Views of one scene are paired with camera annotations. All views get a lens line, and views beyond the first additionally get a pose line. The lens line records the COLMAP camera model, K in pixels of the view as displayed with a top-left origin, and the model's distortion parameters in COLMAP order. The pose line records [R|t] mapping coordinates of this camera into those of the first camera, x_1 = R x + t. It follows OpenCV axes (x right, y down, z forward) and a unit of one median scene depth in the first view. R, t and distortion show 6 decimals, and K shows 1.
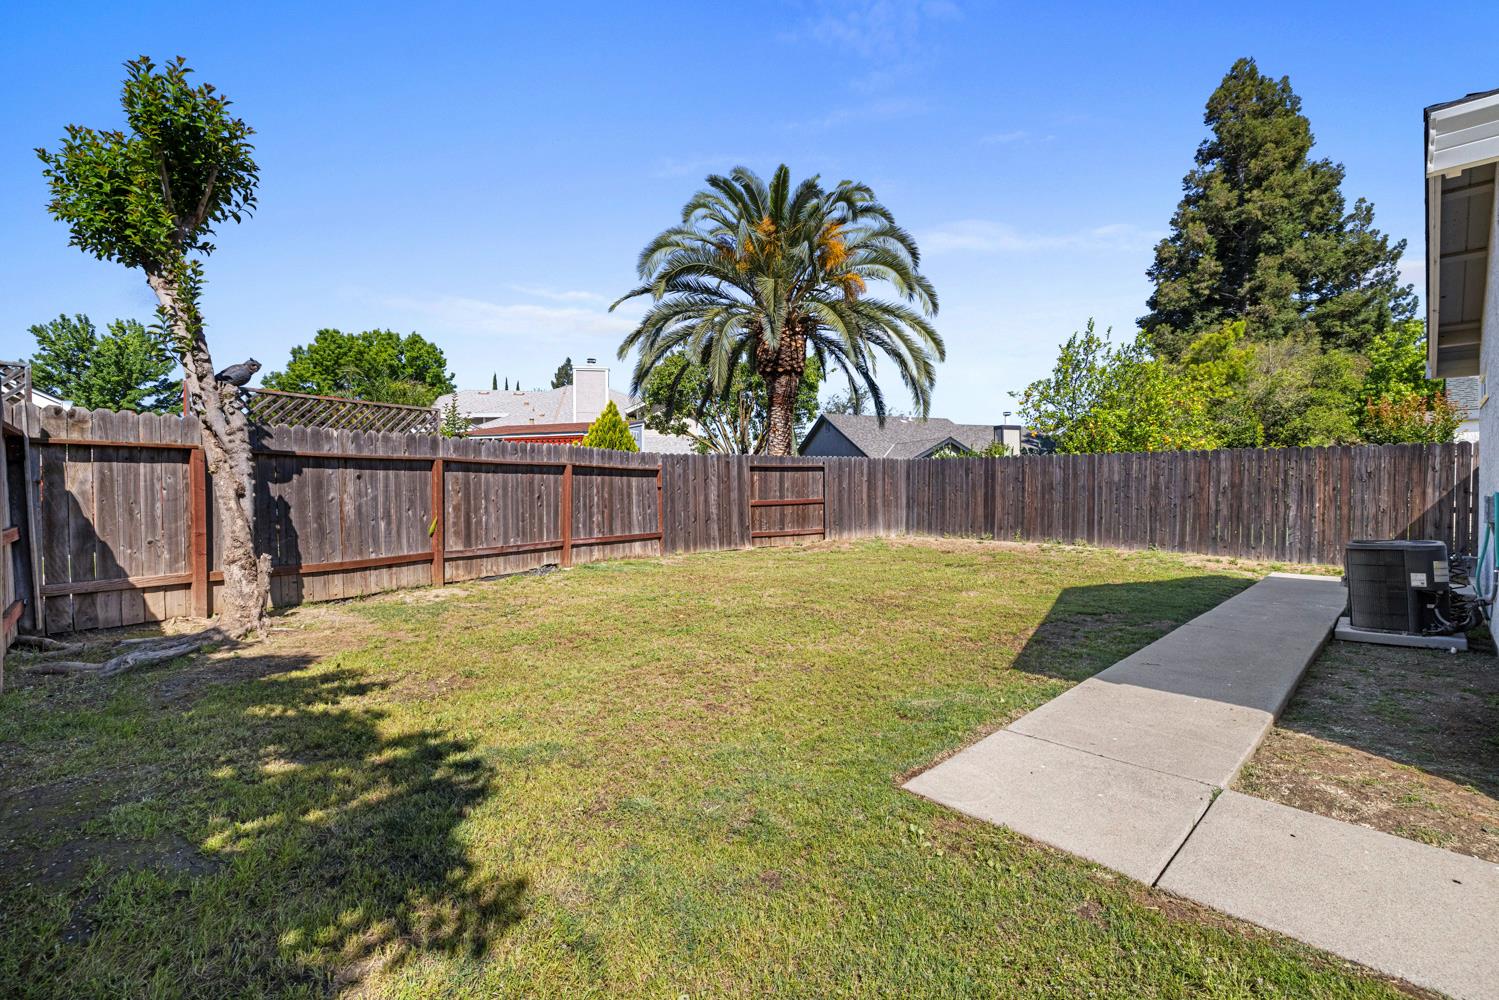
lens RADIAL K [[647.8, 0, 749.1], [0, 647.8, 498.8], [0, 0, 1]] dist [0.000551, 0.000211]
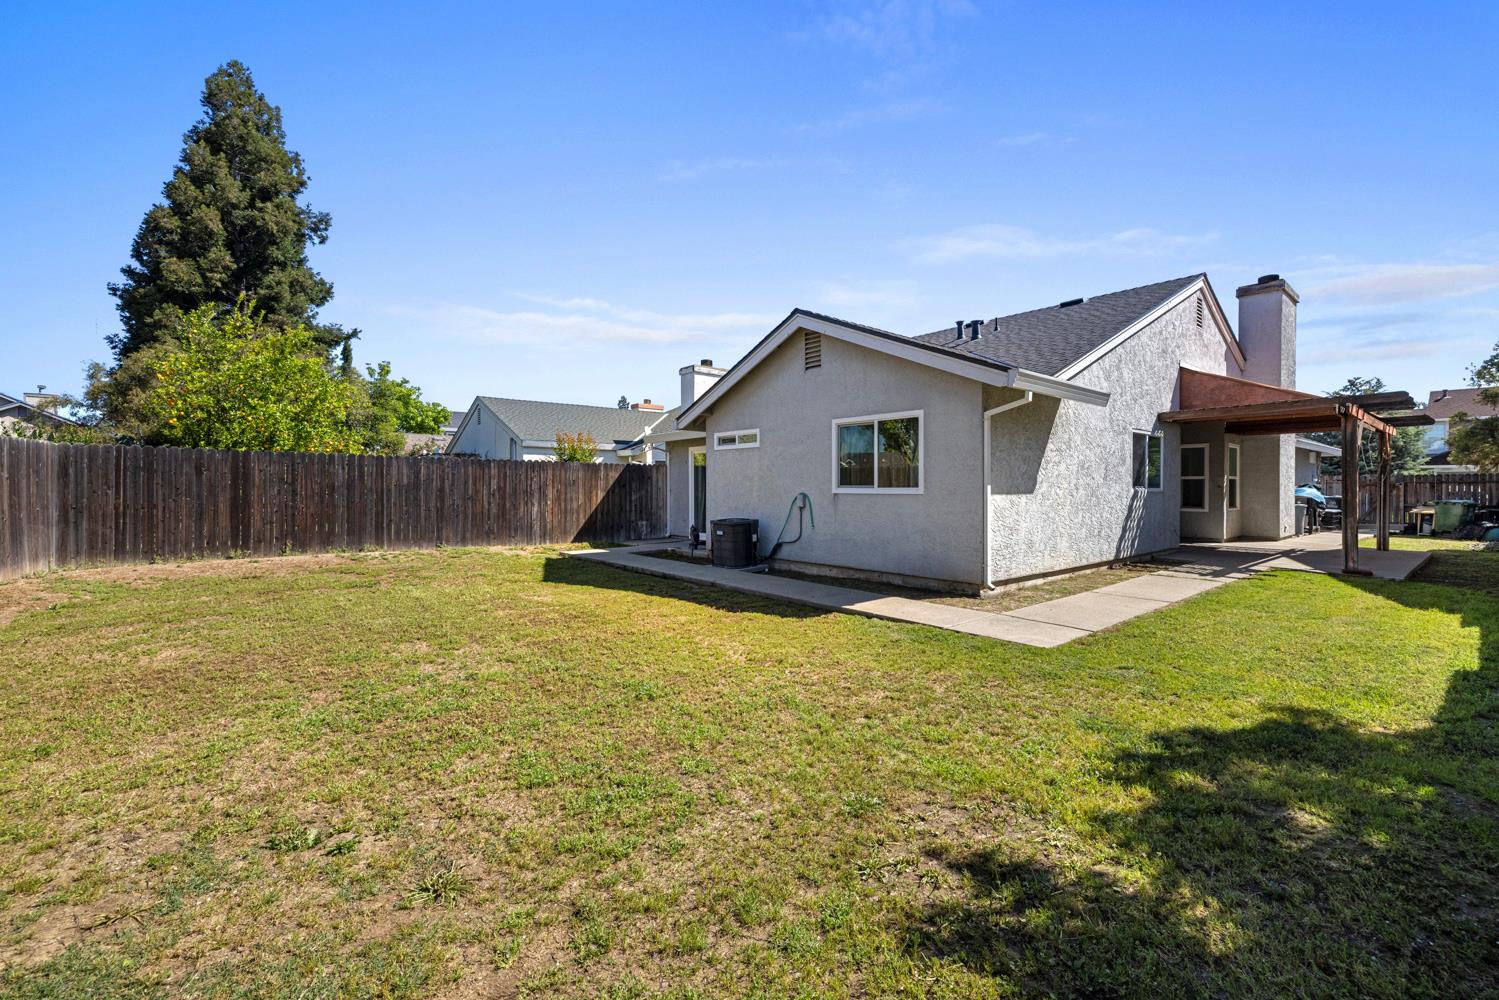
lens RADIAL K [[629.1, 0, 744.0], [0, 629.1, 492.1], [0, 0, 1]] dist [-0.000255, -0.000315]
pose [[0.072521, -0.004500, 0.997357, -0.534066], [0.016940, 0.999851, 0.003279, -0.011946], [-0.997223, 0.016658, 0.072586, 0.557766]]
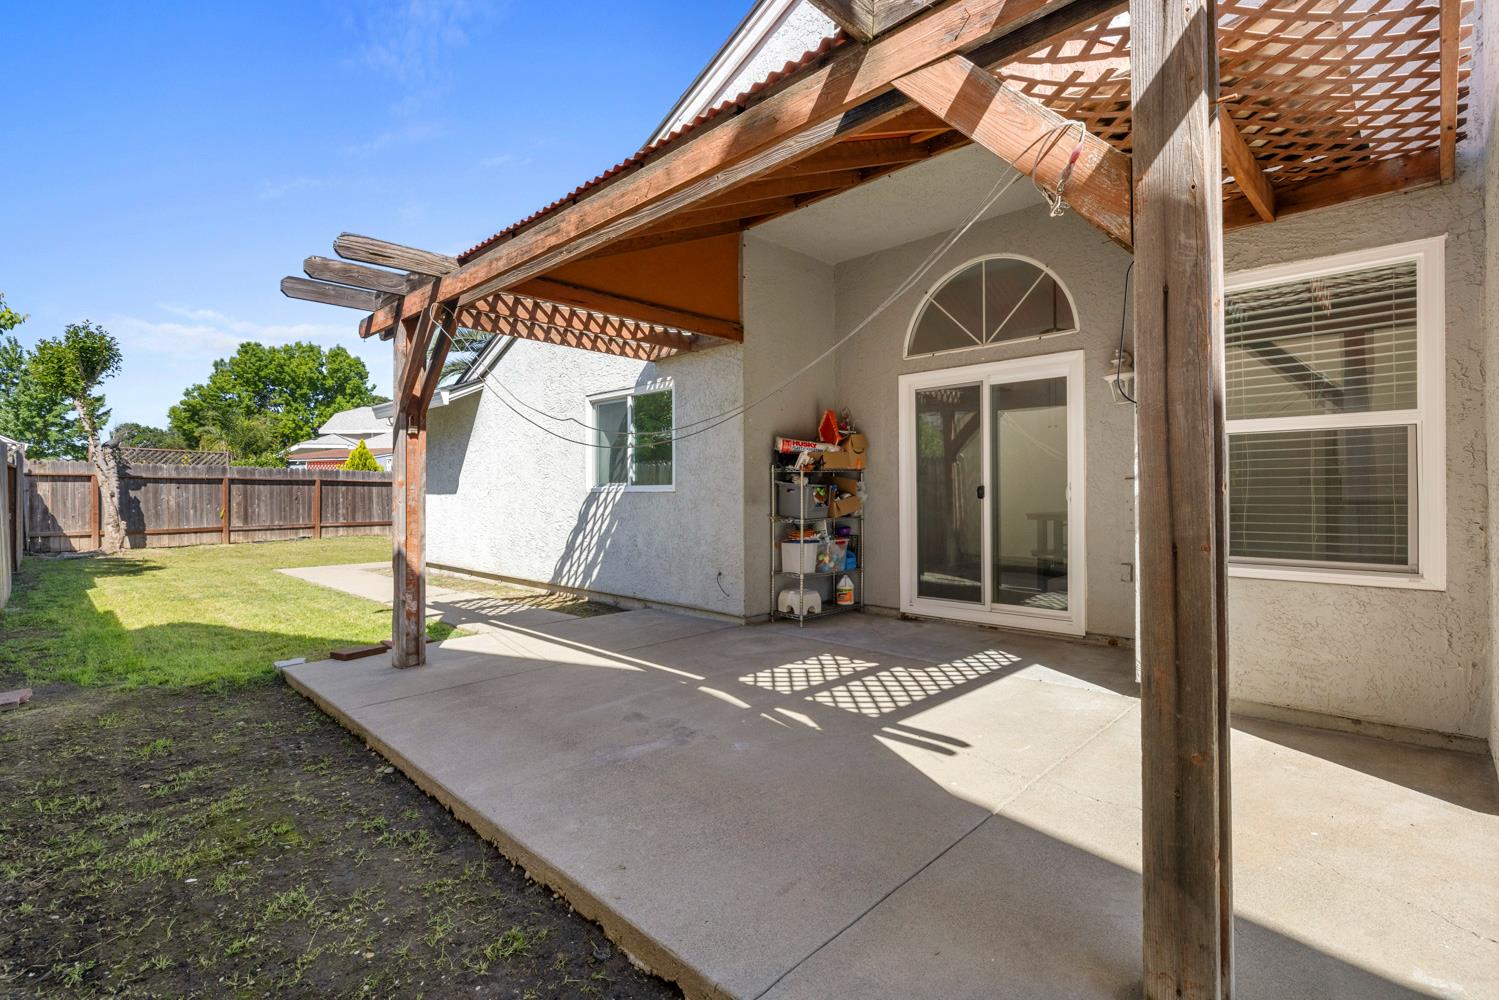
lens RADIAL K [[694.4, 0, 749.5], [0, 694.4, 500.0], [0, 0, 1]] dist [-0.001341, -0.000607]
pose [[0.999635, -0.001005, 0.026998, 0.828911], [0.001284, 0.999946, -0.010331, 0.021723], [-0.026986, 0.010362, 0.999582, -0.896277]]
